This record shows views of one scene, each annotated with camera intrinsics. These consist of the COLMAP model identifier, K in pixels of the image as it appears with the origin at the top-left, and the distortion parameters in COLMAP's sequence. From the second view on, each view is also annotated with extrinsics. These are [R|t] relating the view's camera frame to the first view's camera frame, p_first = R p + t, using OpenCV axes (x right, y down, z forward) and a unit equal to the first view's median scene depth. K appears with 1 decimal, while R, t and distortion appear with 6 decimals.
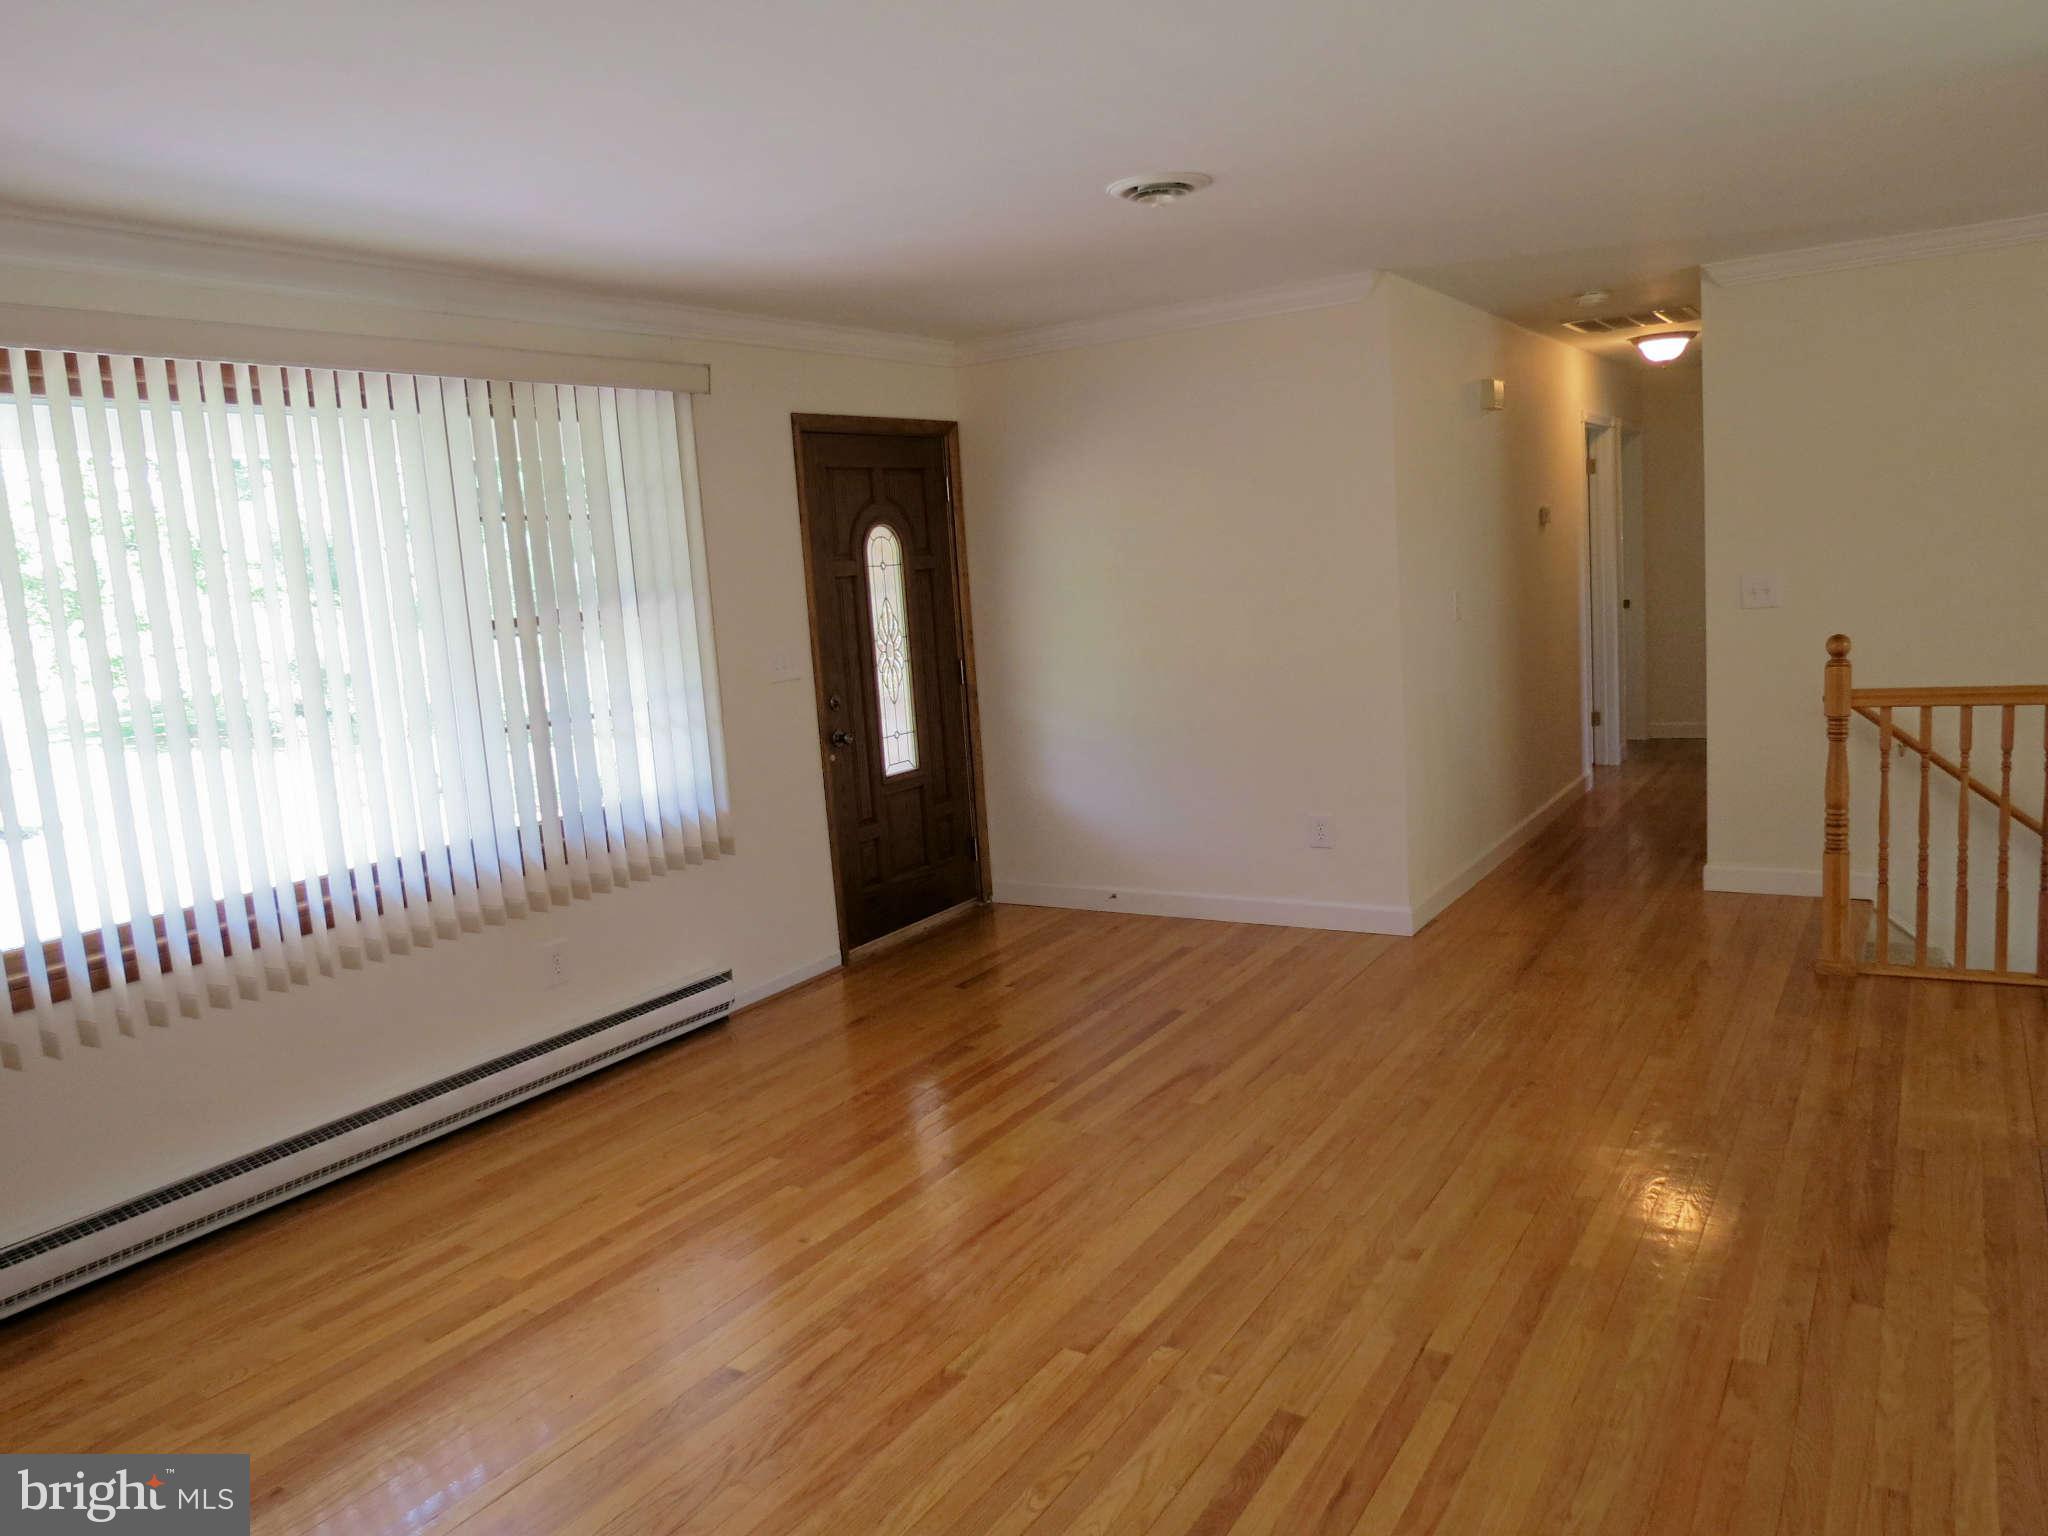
lens RADIAL K [[1421.3, 0, 1015.8], [0, 1421.3, 769.0], [0, 0, 1]] dist [-0.032878, 0.016245]
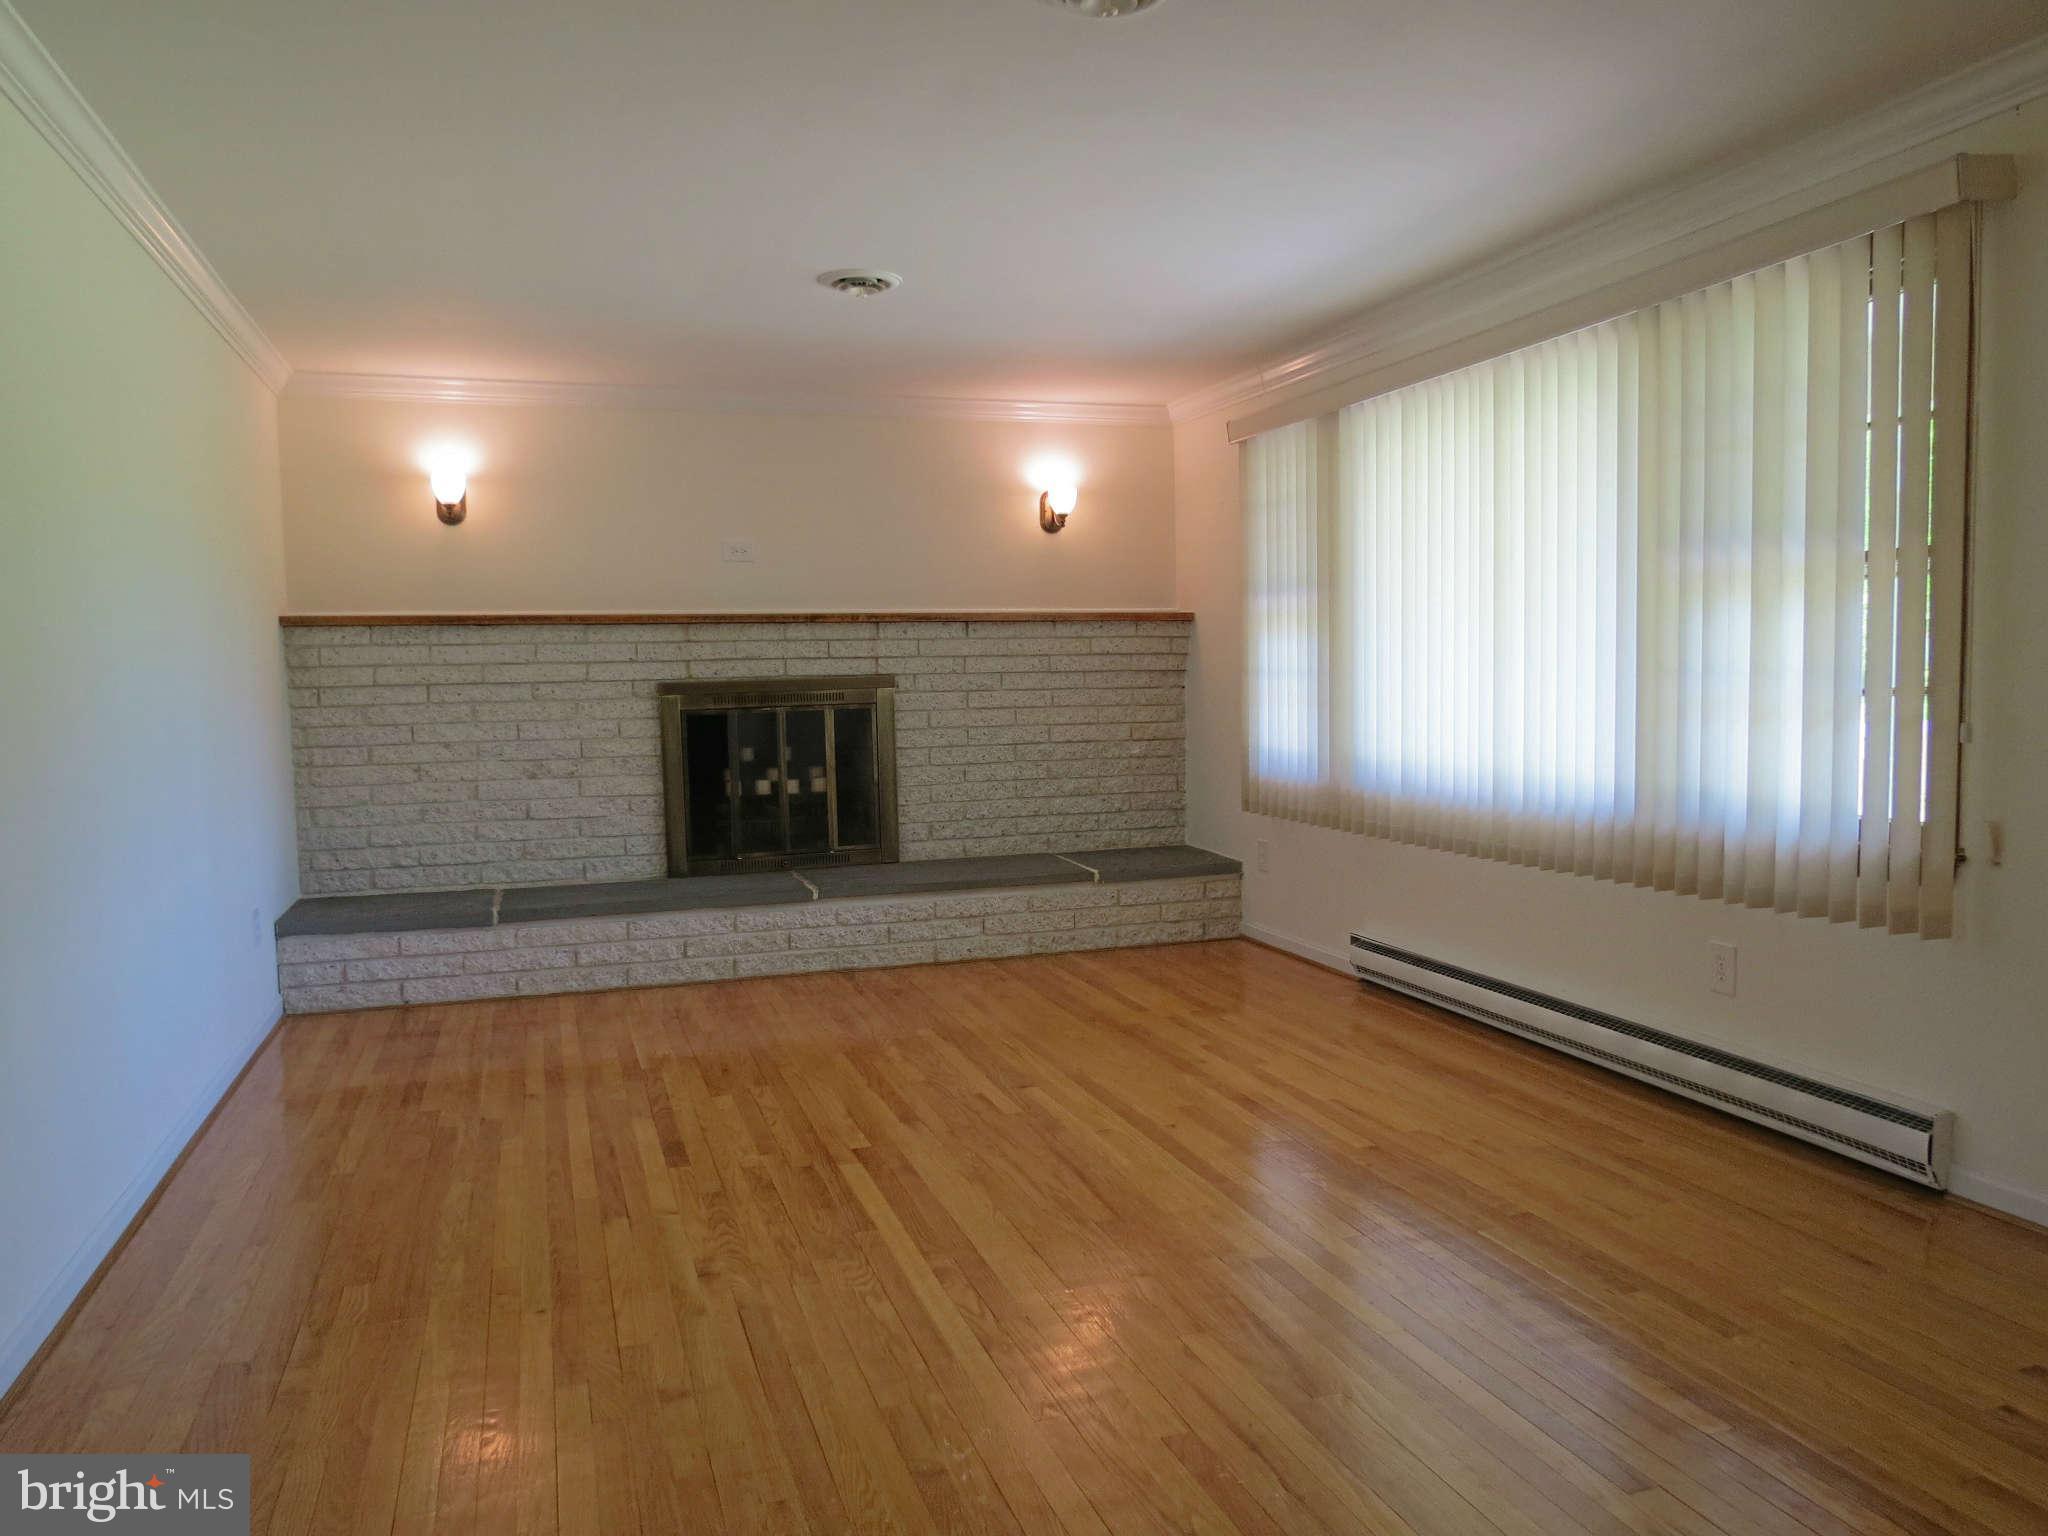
lens RADIAL K [[1421.3, 0, 1015.4], [0, 1421.3, 763.7], [0, 0, 1]] dist [-0.032878, 0.016245]
pose [[-0.616068, 0.133891, -0.776230, 0.800506], [-0.052989, 0.976171, 0.210433, -0.190475], [0.785909, 0.170773, -0.594293, 1.582995]]
